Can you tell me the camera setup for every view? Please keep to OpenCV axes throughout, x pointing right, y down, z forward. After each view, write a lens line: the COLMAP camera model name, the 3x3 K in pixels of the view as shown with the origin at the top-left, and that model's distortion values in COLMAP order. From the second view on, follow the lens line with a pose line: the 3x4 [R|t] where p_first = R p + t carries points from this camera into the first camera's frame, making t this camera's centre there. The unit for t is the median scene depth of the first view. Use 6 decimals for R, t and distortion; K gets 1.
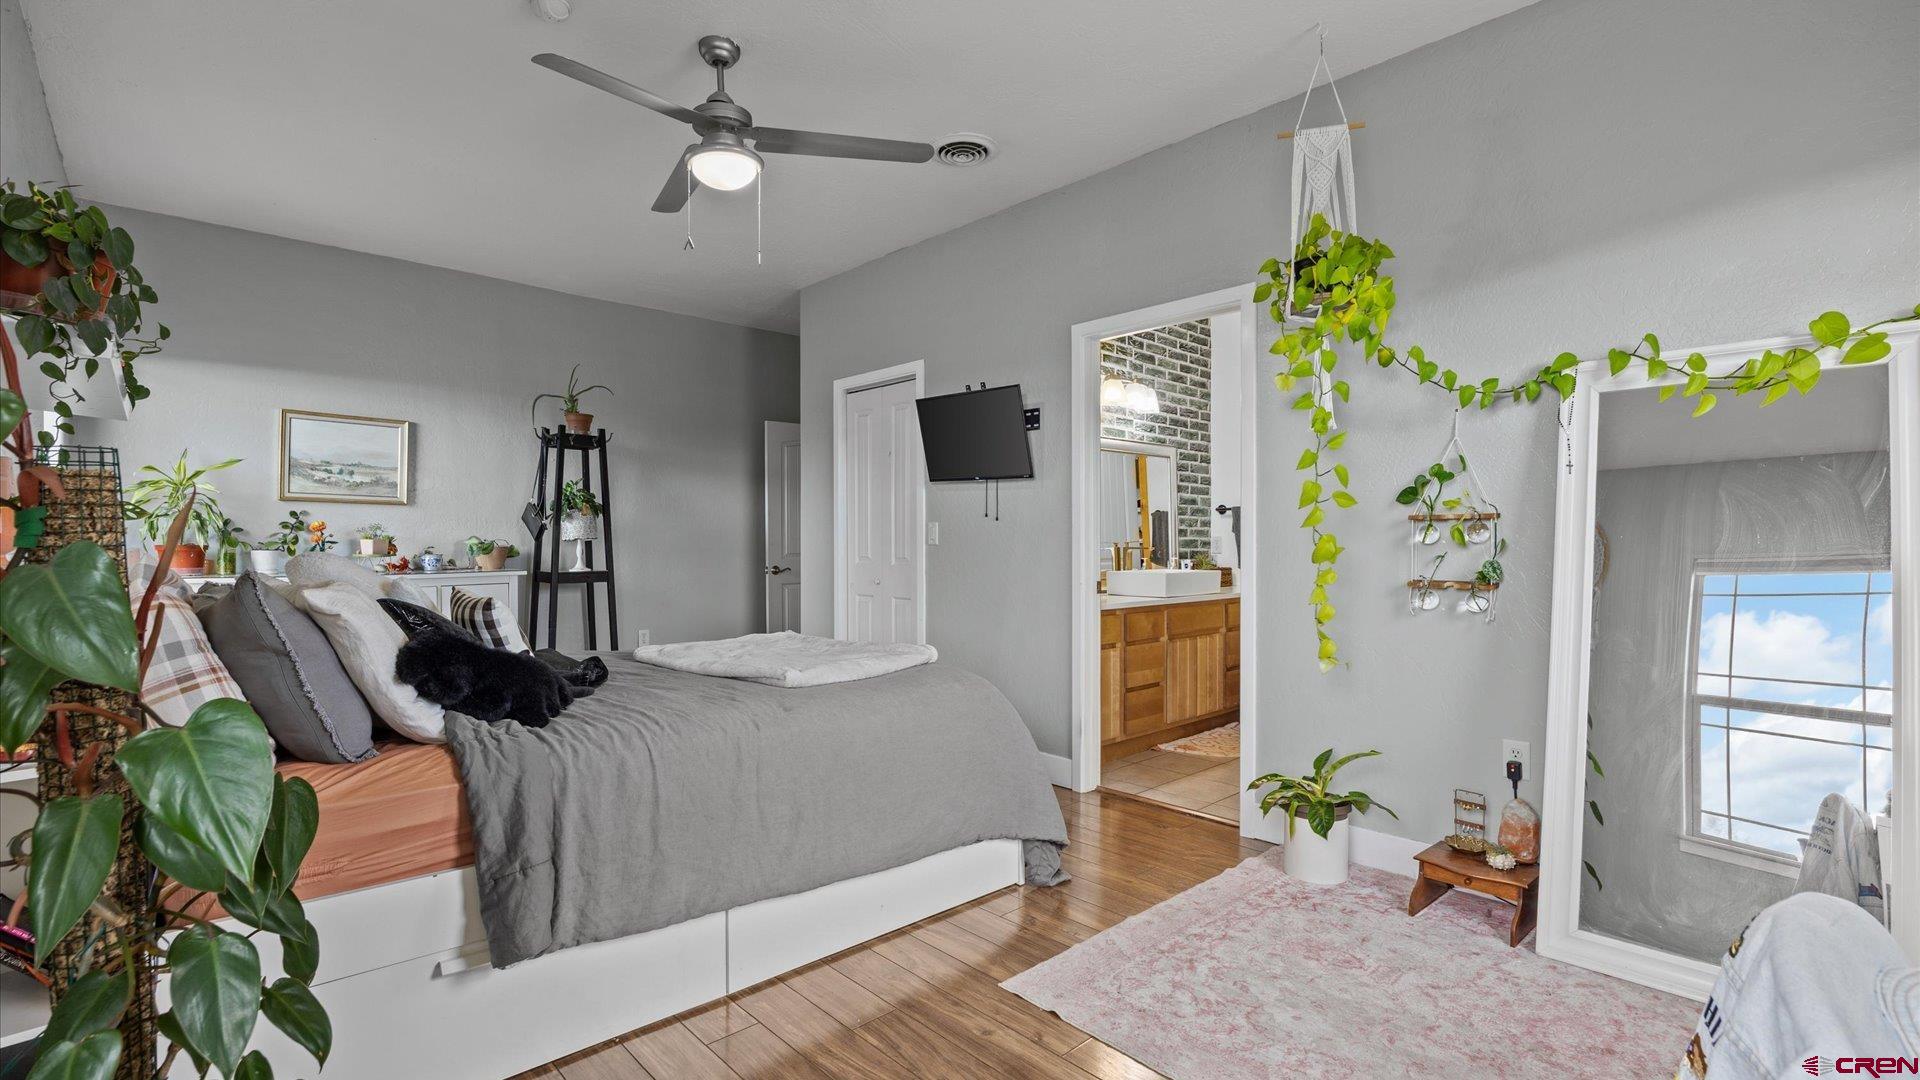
lens RADIAL K [[843.0, 0, 960.4], [0, 843.0, 539.0], [0, 0, 1]] dist [-0.005211, 0.001200]
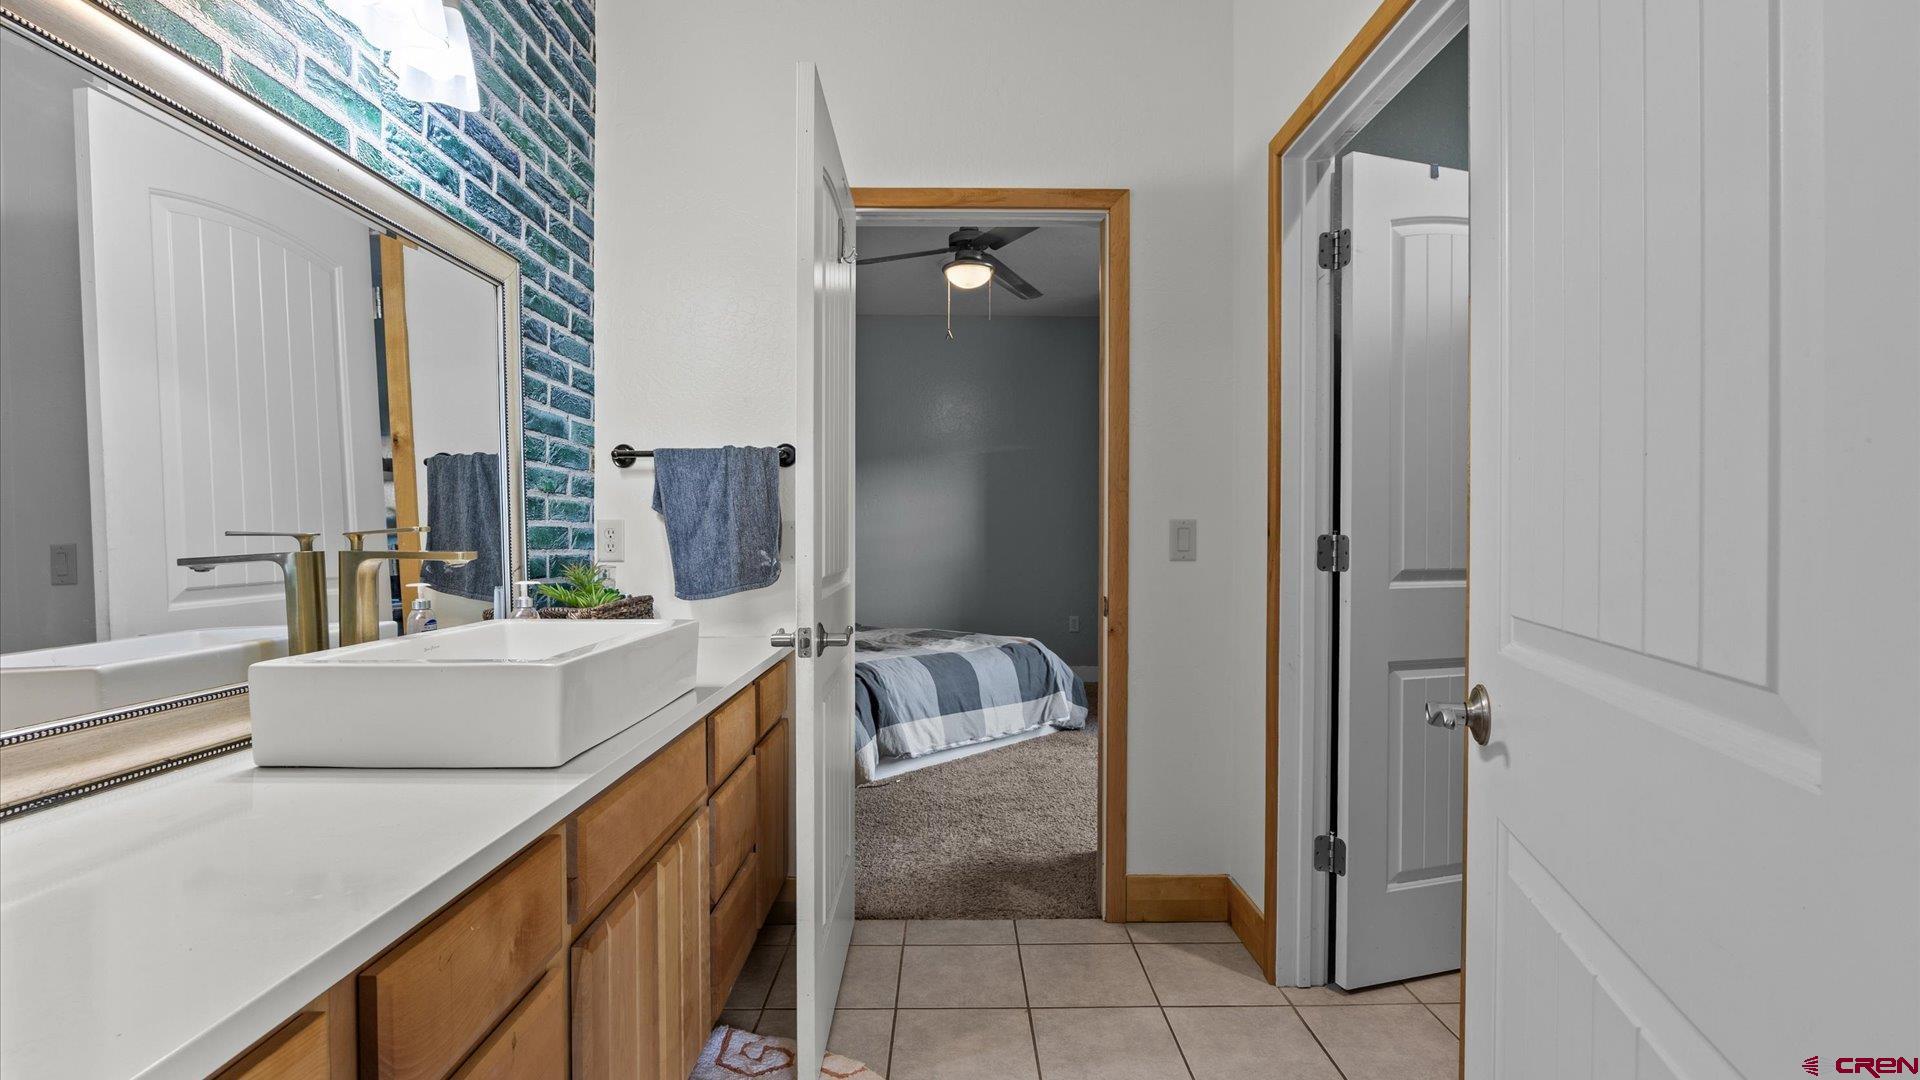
lens RADIAL K [[843.0, 0, 958.4], [0, 843.0, 535.3], [0, 0, 1]] dist [-0.005211, 0.001200]
pose [[0.673144, -0.005045, 0.739494, 0.114286], [0.003497, 0.999987, 0.003638, 0.003660], [-0.739503, 0.000137, 0.673153, 0.602904]]
